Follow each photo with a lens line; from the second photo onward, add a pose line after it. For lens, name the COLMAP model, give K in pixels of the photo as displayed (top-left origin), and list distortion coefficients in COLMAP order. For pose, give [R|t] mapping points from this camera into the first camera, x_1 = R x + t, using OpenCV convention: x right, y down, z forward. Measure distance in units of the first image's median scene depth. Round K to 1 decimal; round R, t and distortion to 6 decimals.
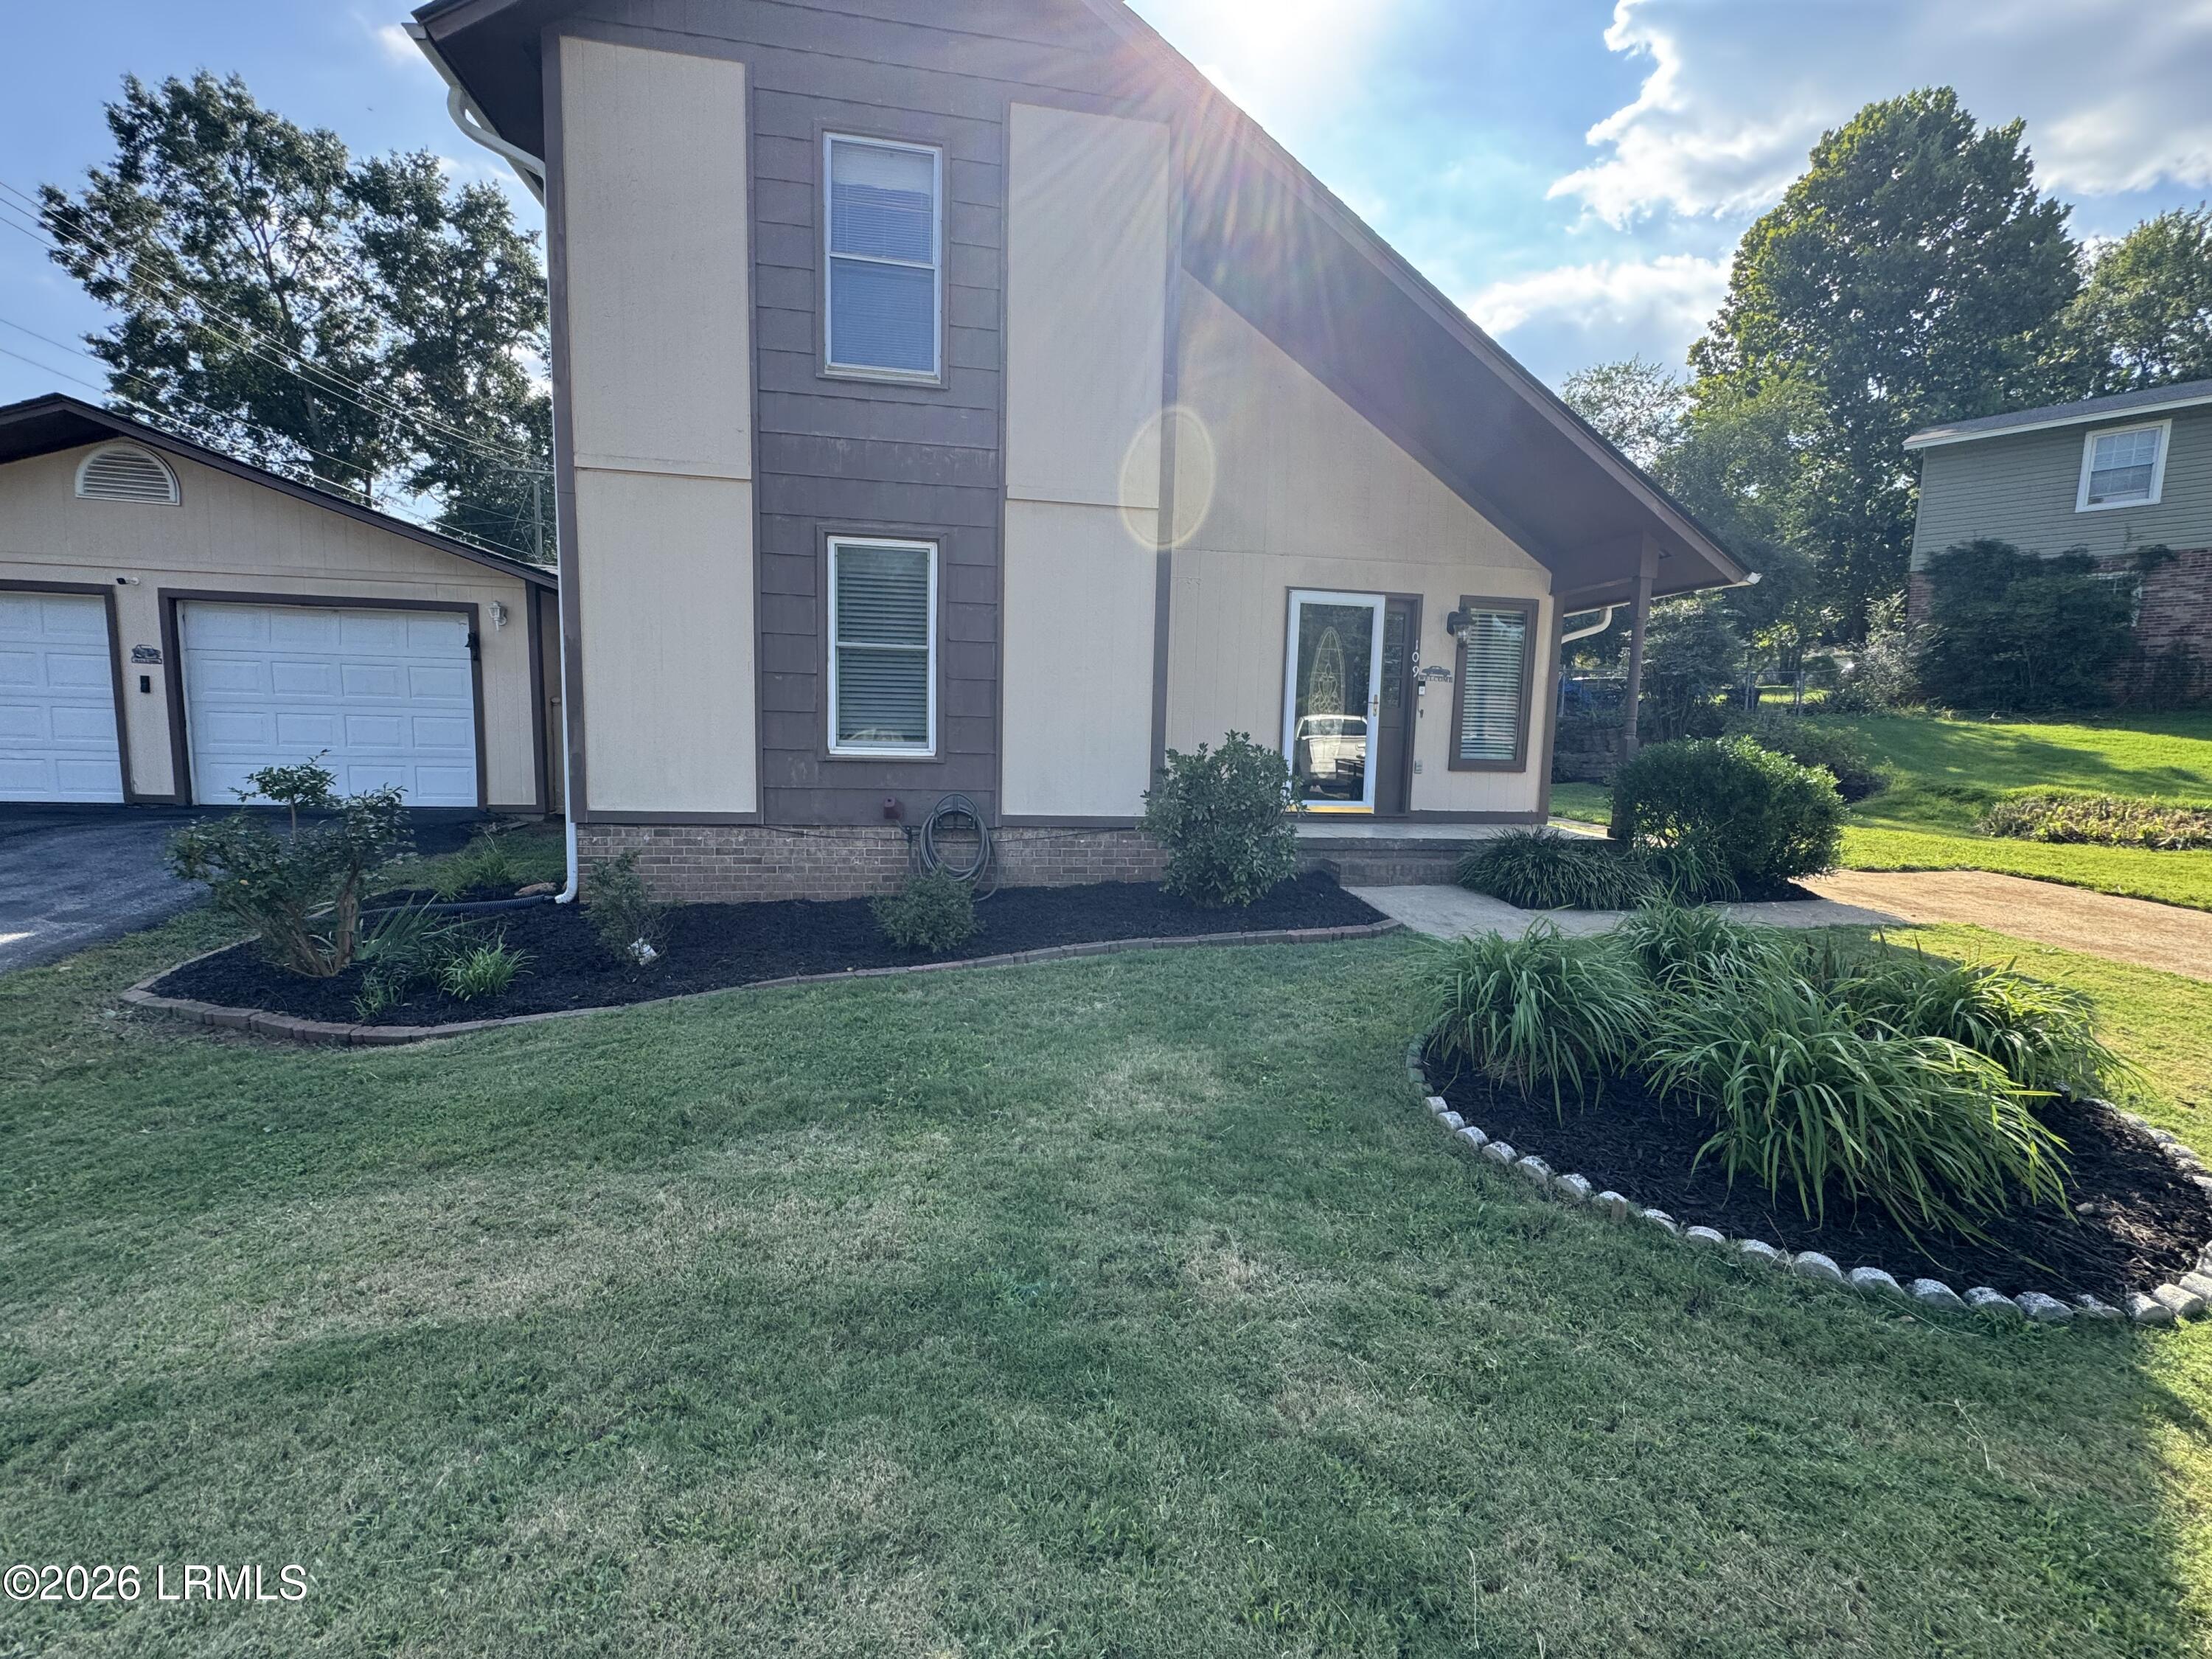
lens RADIAL K [[884.1, 0, 1112.7], [0, 884.1, 831.5], [0, 0, 1]] dist [-0.017024, 0.001301]
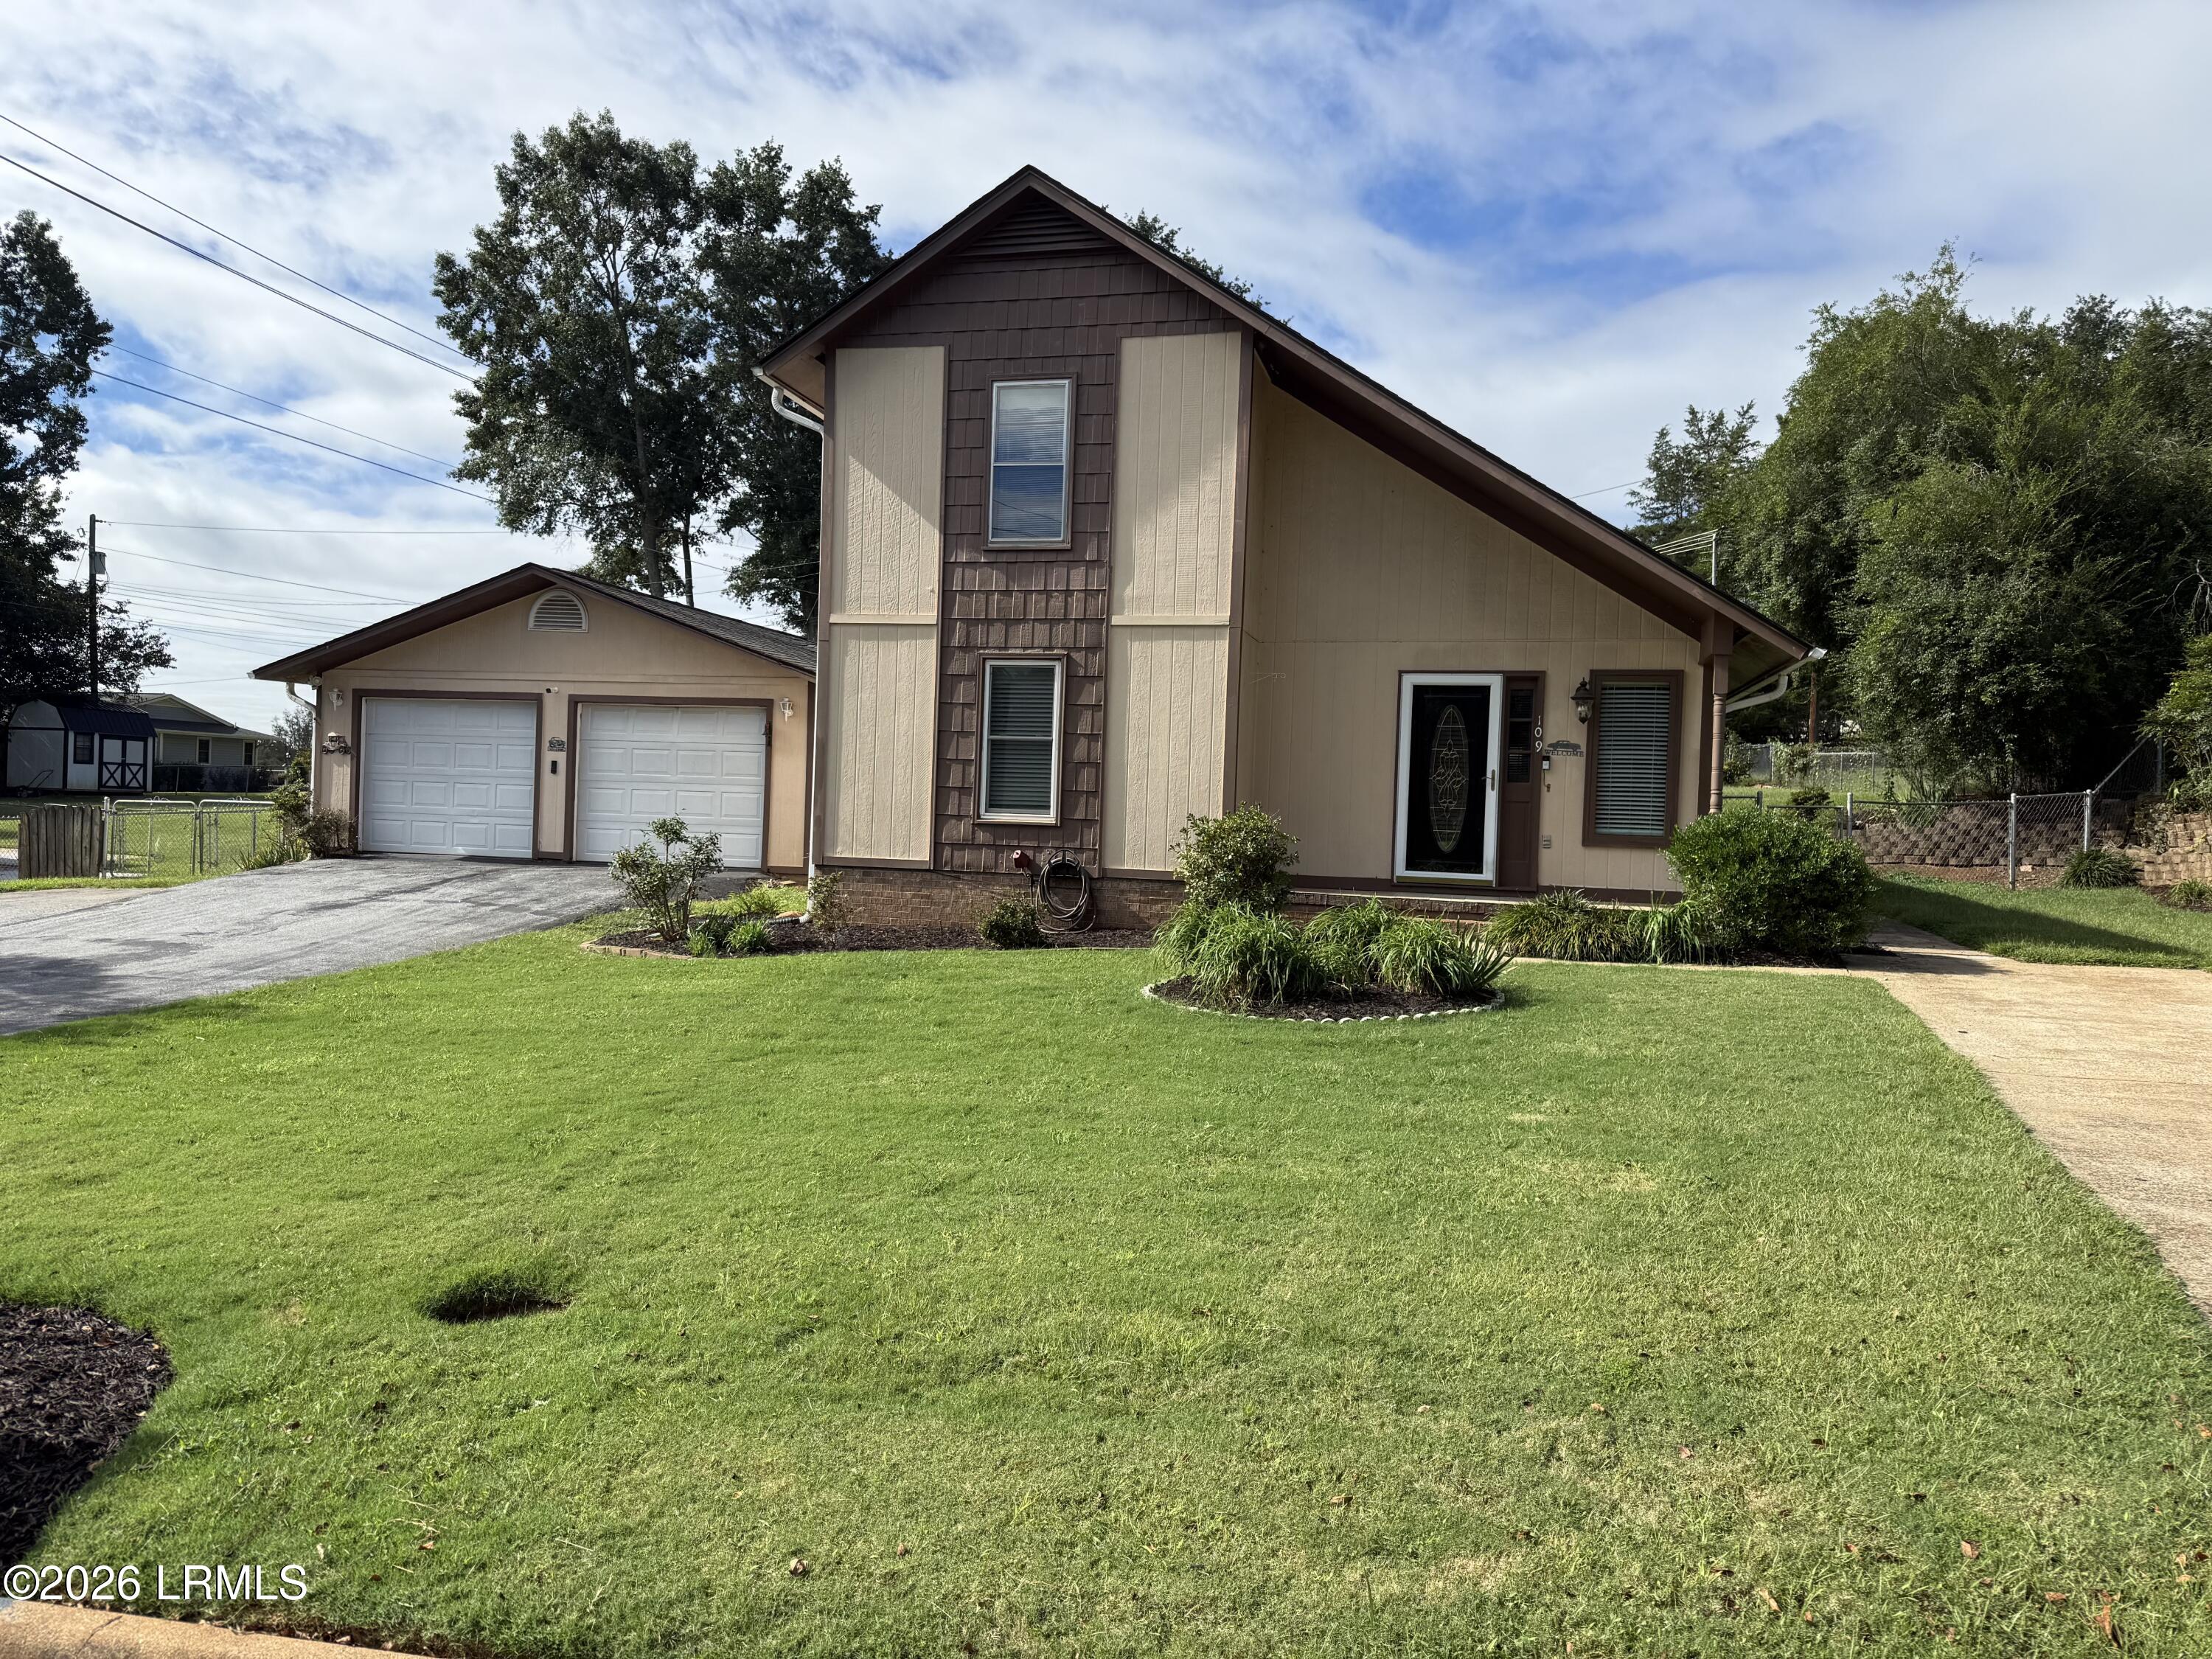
lens RADIAL K [[1561.5, 0, 1106.3], [0, 1561.5, 826.4], [0, 0, 1]] dist [-0.065327, -0.005798]
pose [[0.914463, 0.006611, -0.404616, 0.153462], [-0.050723, 0.993853, -0.098400, 0.027727], [0.401479, 0.110507, 0.909177, -0.202879]]
